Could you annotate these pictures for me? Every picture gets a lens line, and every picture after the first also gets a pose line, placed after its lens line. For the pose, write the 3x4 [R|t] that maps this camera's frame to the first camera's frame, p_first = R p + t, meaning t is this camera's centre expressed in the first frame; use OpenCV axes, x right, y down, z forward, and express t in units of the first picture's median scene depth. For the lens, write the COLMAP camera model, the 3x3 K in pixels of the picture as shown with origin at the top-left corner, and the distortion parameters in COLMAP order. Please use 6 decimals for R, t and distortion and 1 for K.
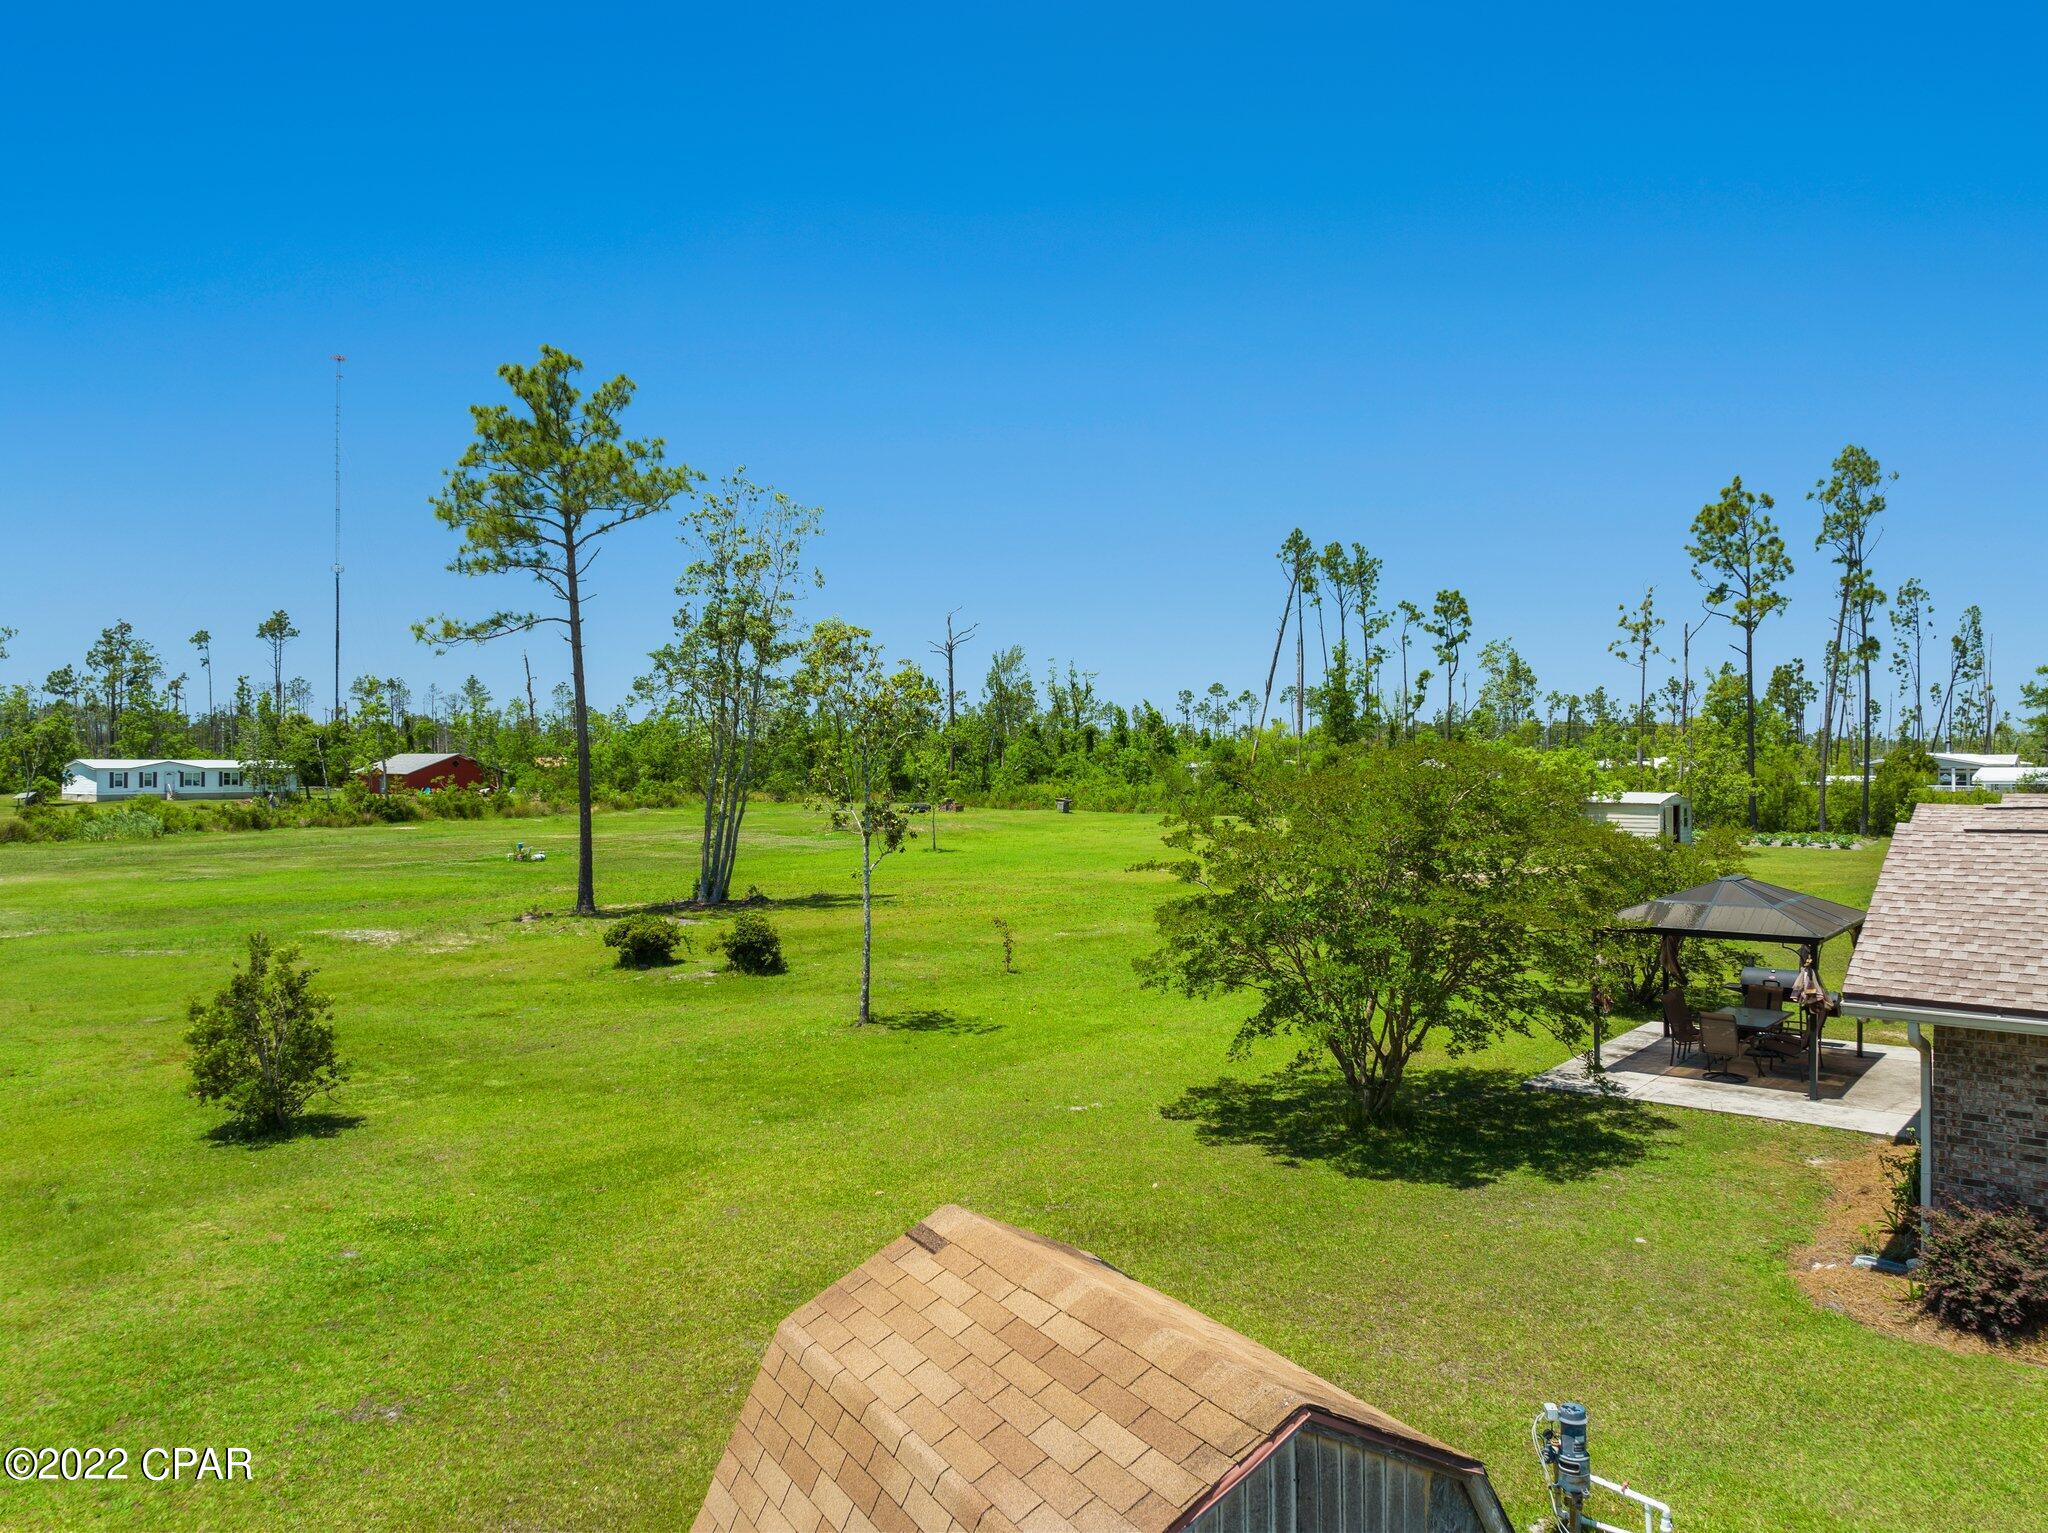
lens RADIAL K [[1420.1, 0, 1027.4], [0, 1420.1, 715.7], [0, 0, 1]] dist [-0.025888, -0.000708]
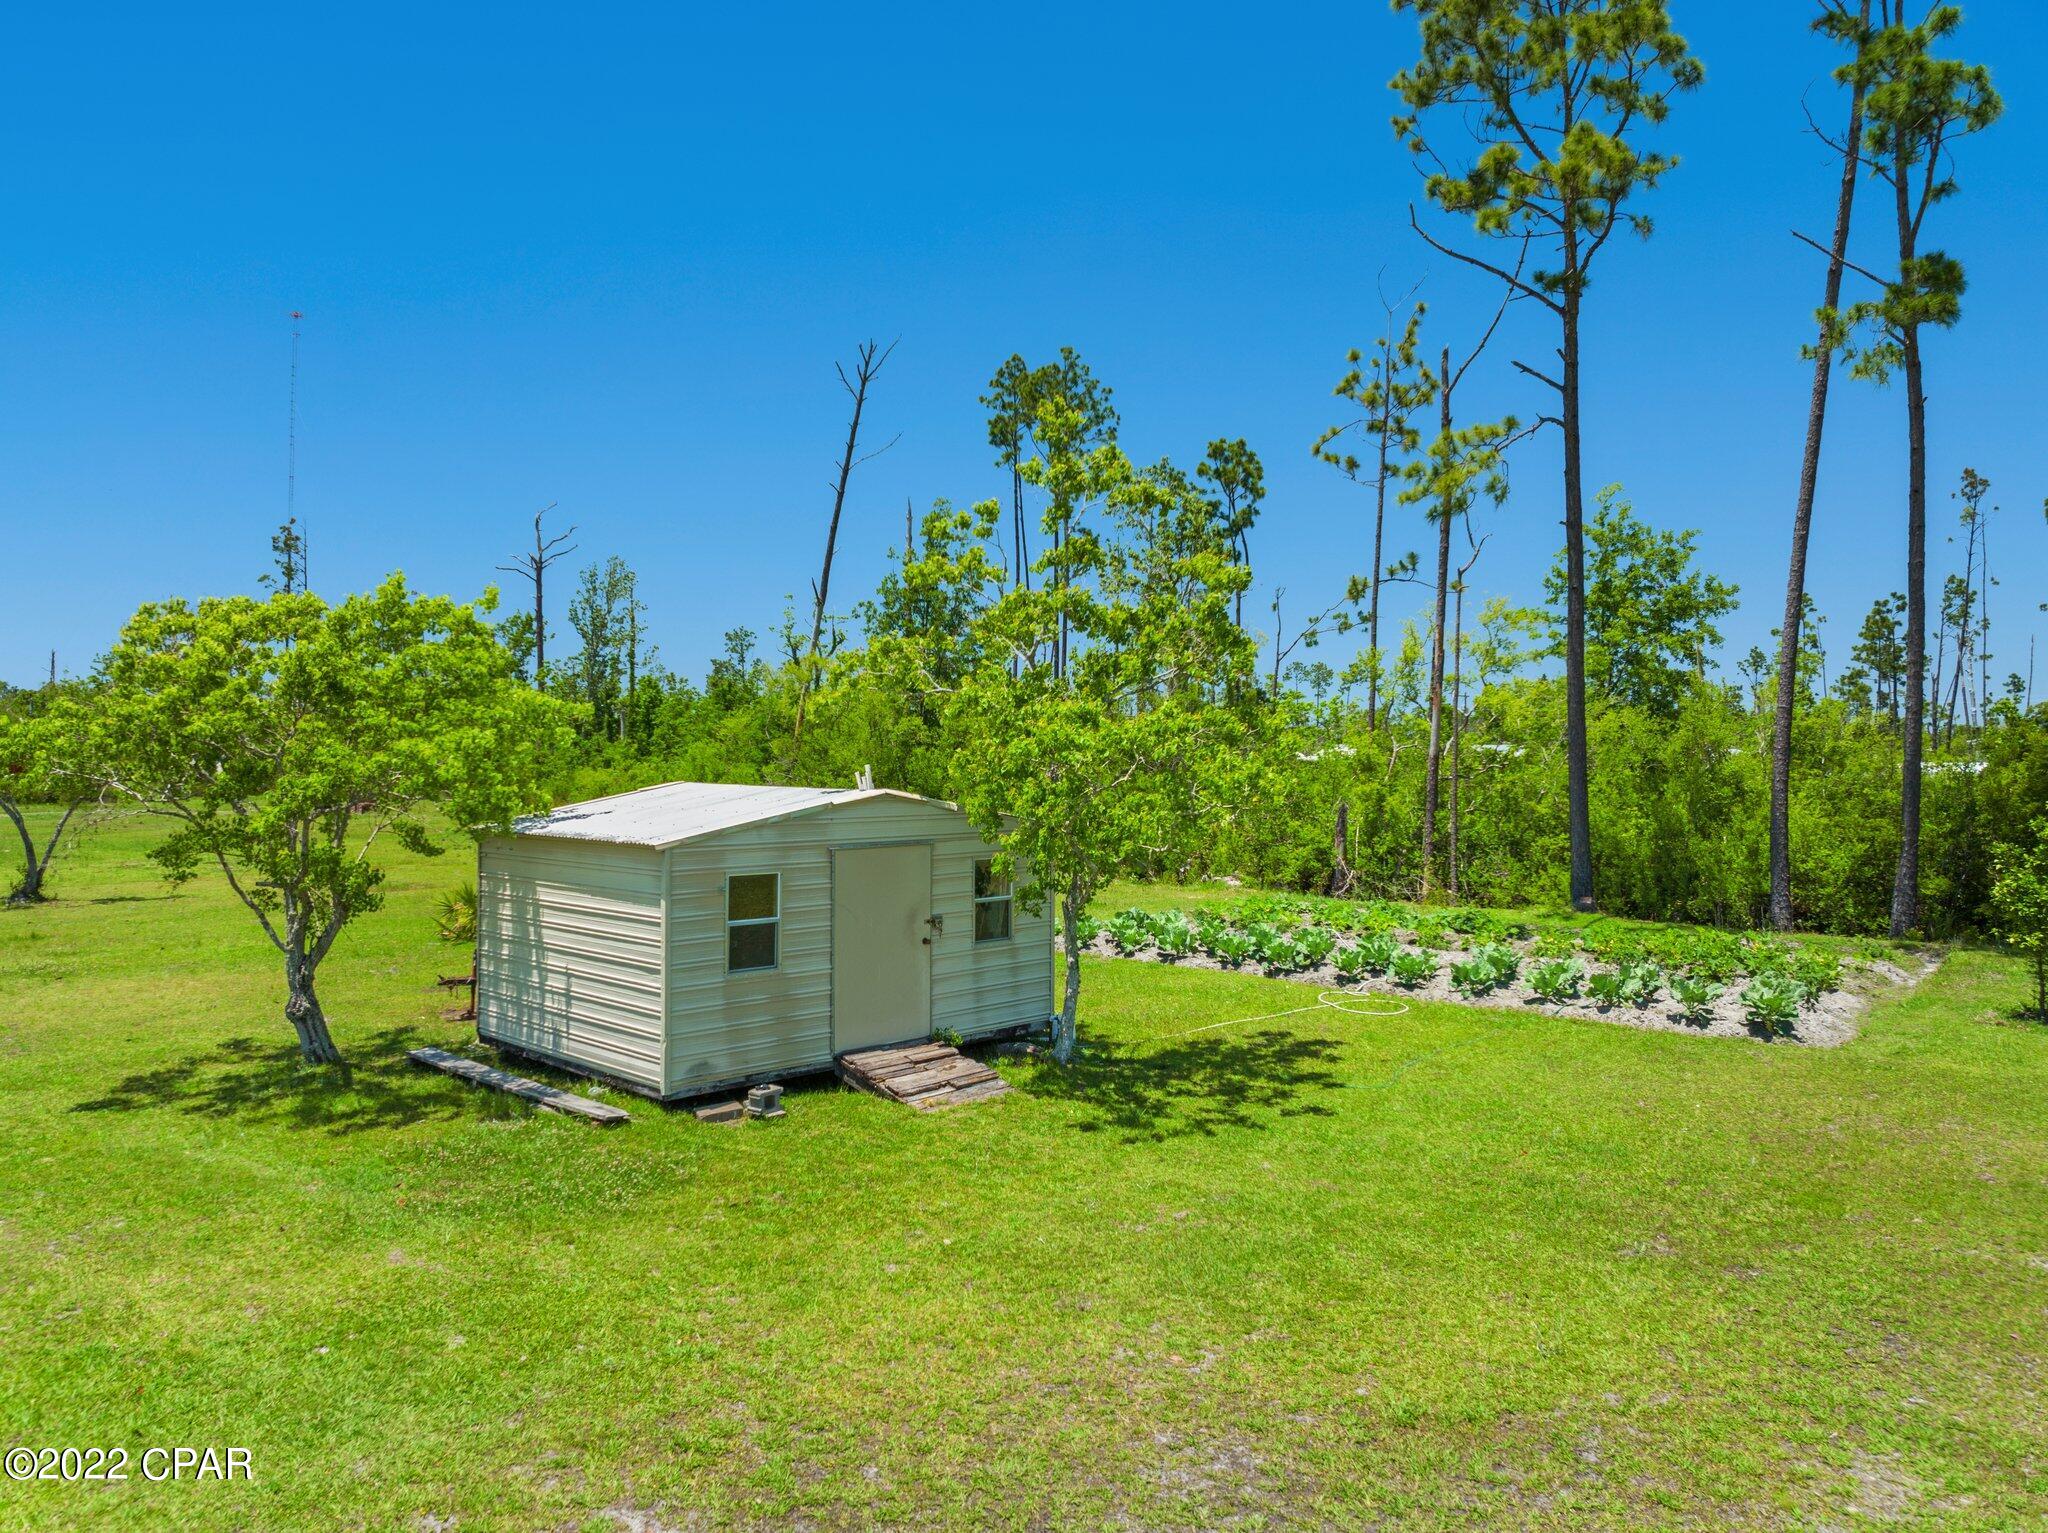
lens RADIAL K [[1409.9, 0, 1024.0], [0, 1409.9, 766.5], [0, 0, 1]] dist [0.003635, 0.002008]
pose [[0.996931, 0.007653, -0.077912, 0.407958], [-0.004447, 0.999139, 0.041239, 0.034475], [0.078160, -0.040766, 0.996107, 0.647206]]
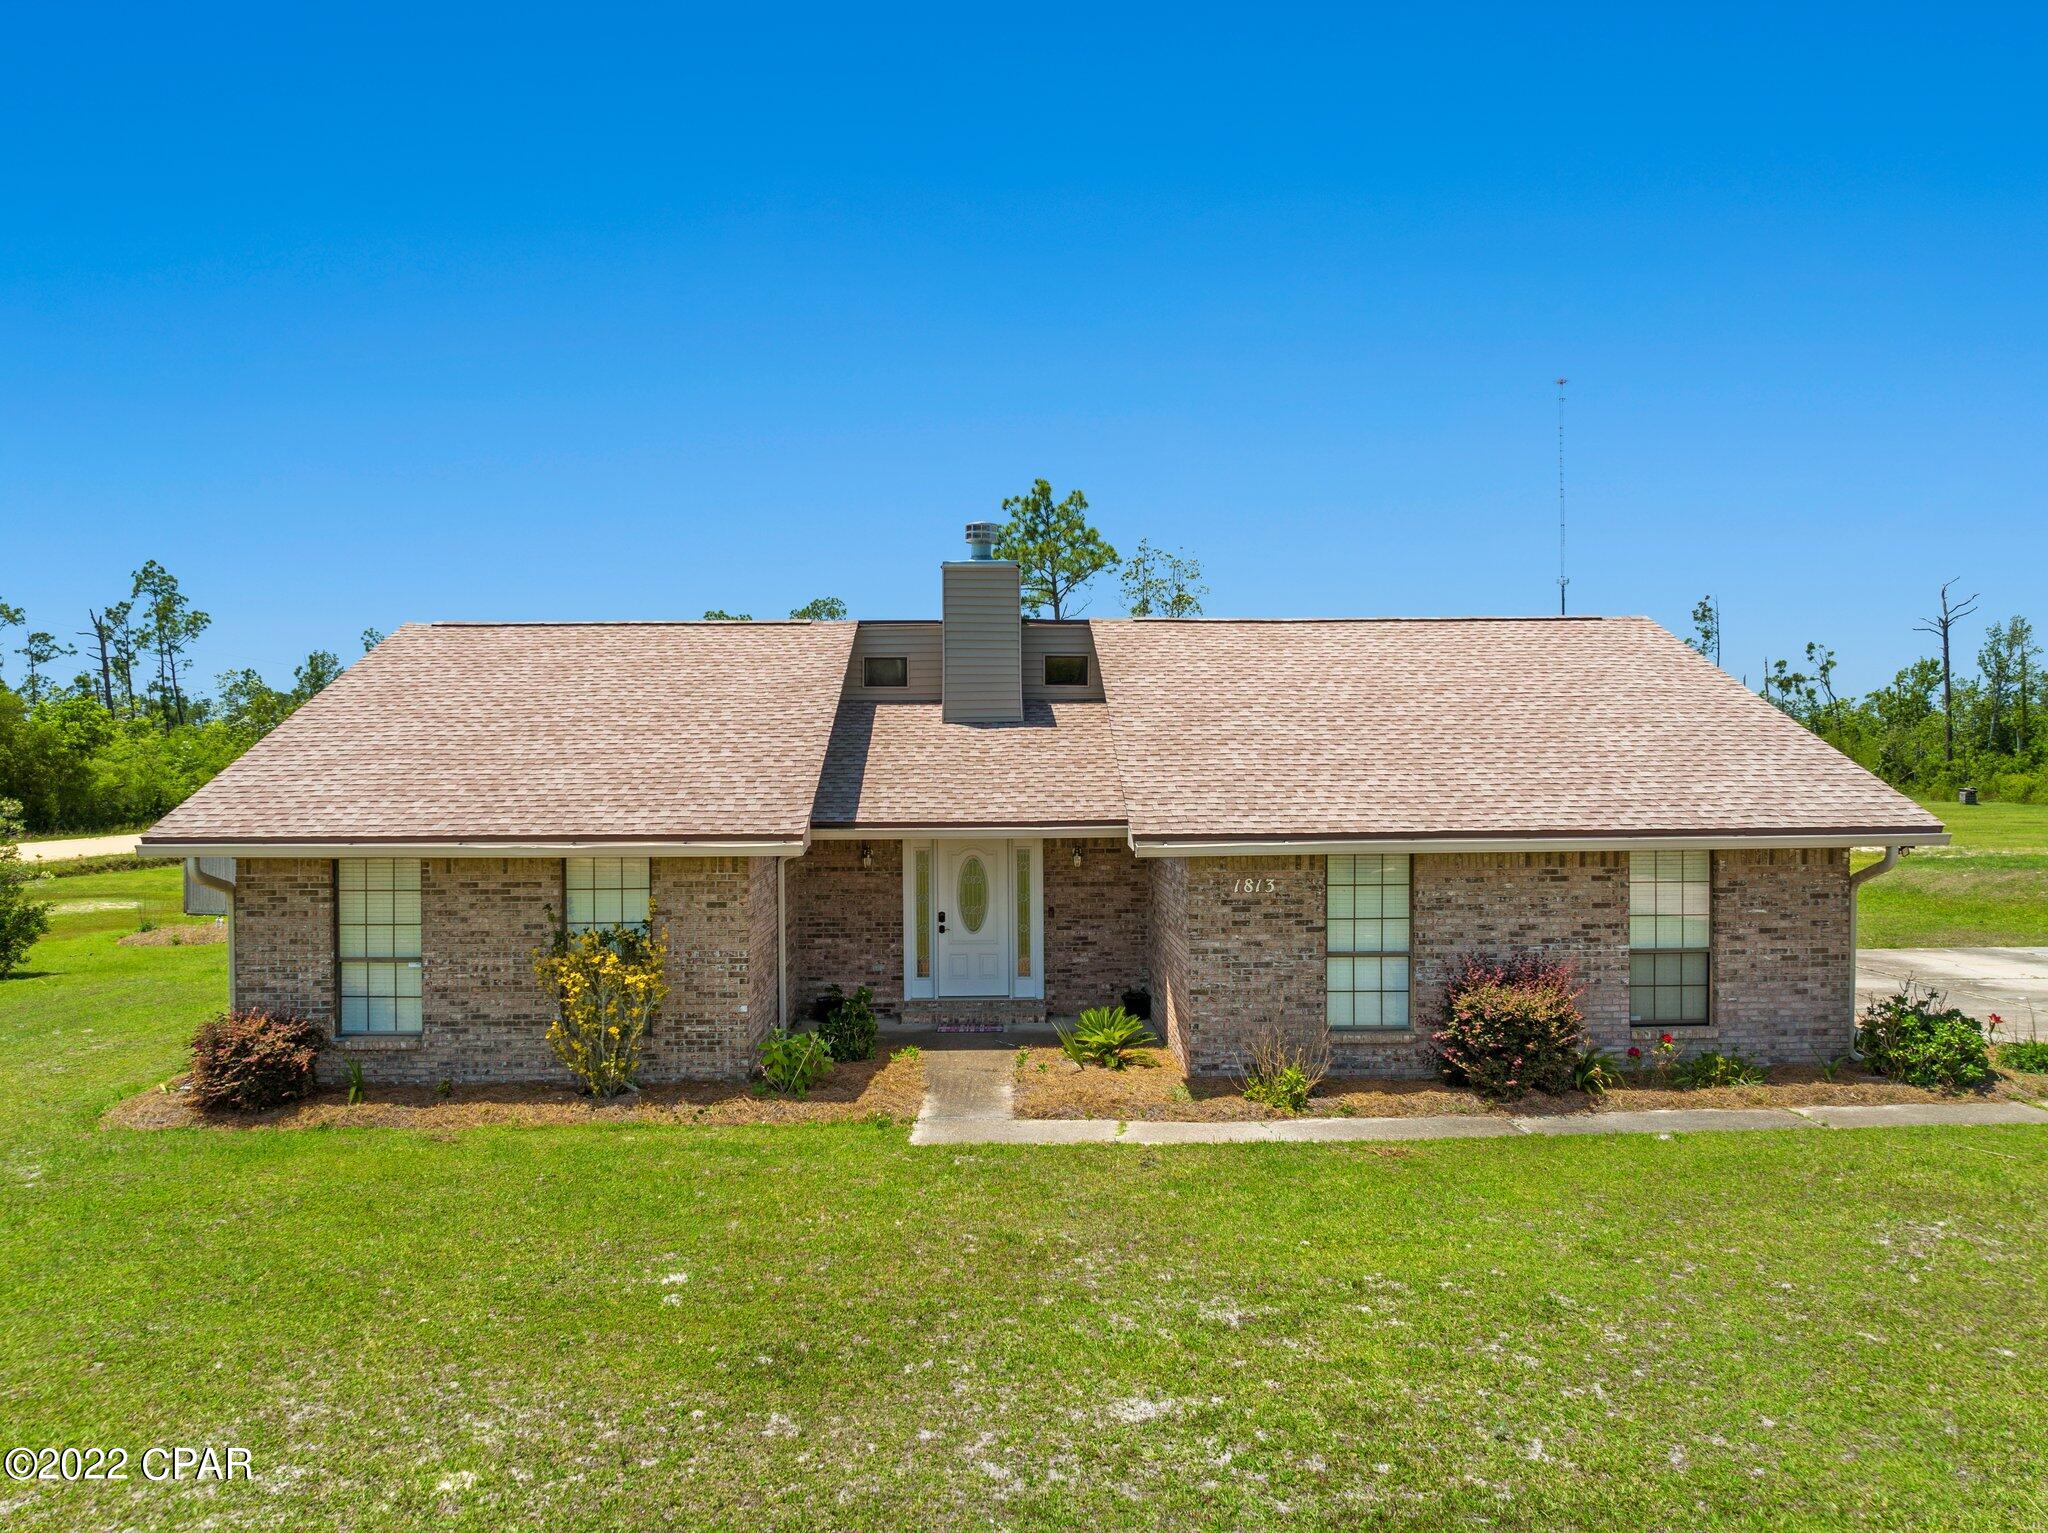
lens RADIAL K [[1439.3, 0, 1024.0], [0, 1439.3, 766.5], [0, 0, 1]] dist [-0.033648, 0.000754]
pose [[0.639772, -0.005412, -0.768546, 0.471022], [0.030071, 0.999386, 0.017996, 0.016108], [0.767977, -0.034625, 0.639541, -0.025658]]
